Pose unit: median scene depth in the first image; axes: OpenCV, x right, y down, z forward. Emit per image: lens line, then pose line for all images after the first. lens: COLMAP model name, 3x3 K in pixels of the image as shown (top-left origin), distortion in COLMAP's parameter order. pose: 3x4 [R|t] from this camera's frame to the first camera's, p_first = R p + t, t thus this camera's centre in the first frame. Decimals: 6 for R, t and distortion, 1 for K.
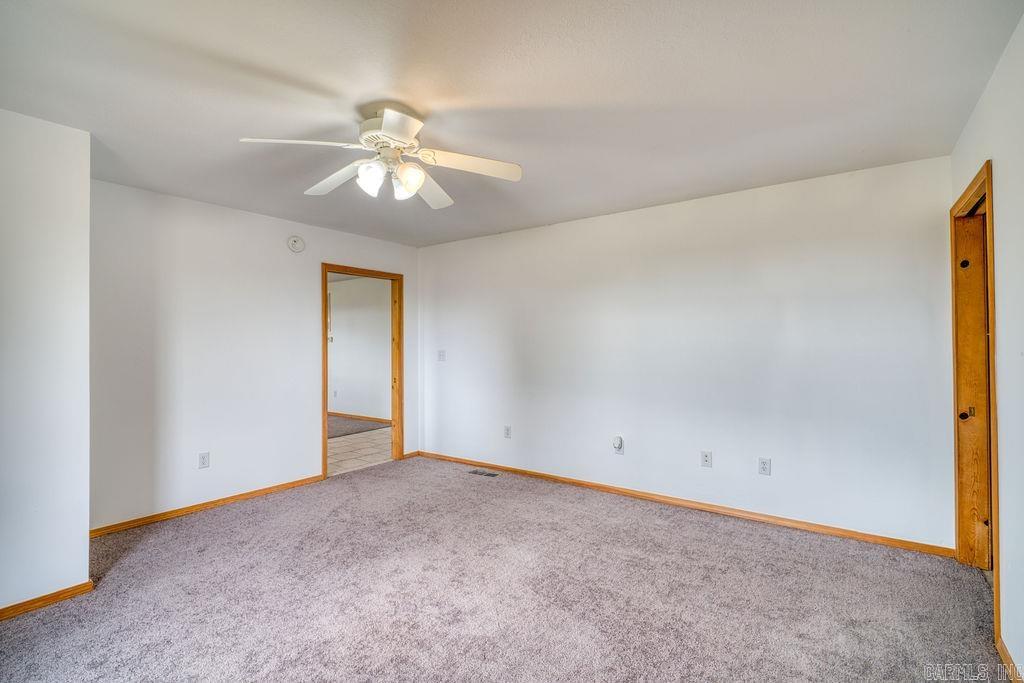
lens RADIAL K [[475.2, 0, 515.0], [0, 475.2, 340.6], [0, 0, 1]] dist [-0.006771, -0.002466]
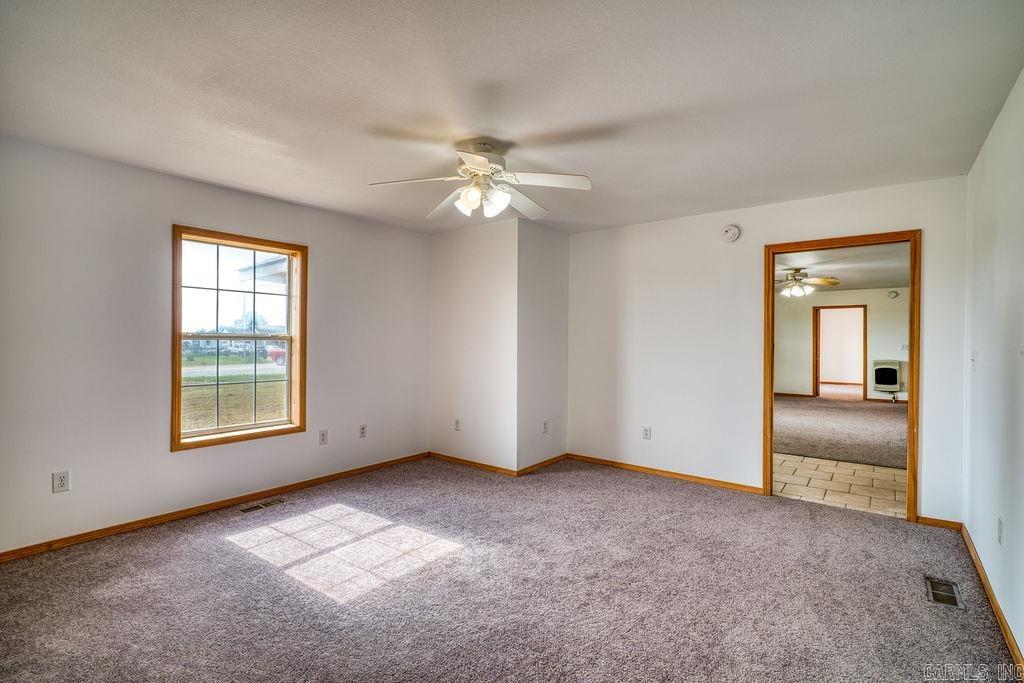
lens RADIAL K [[475.2, 0, 515.0], [0, 475.2, 340.6], [0, 0, 1]] dist [-0.006771, -0.002466]
pose [[-0.032355, 0.006162, -0.999457, 0.584893], [-0.000481, 0.999981, 0.006181, 0.006165], [0.999476, 0.000681, -0.032351, 0.700314]]
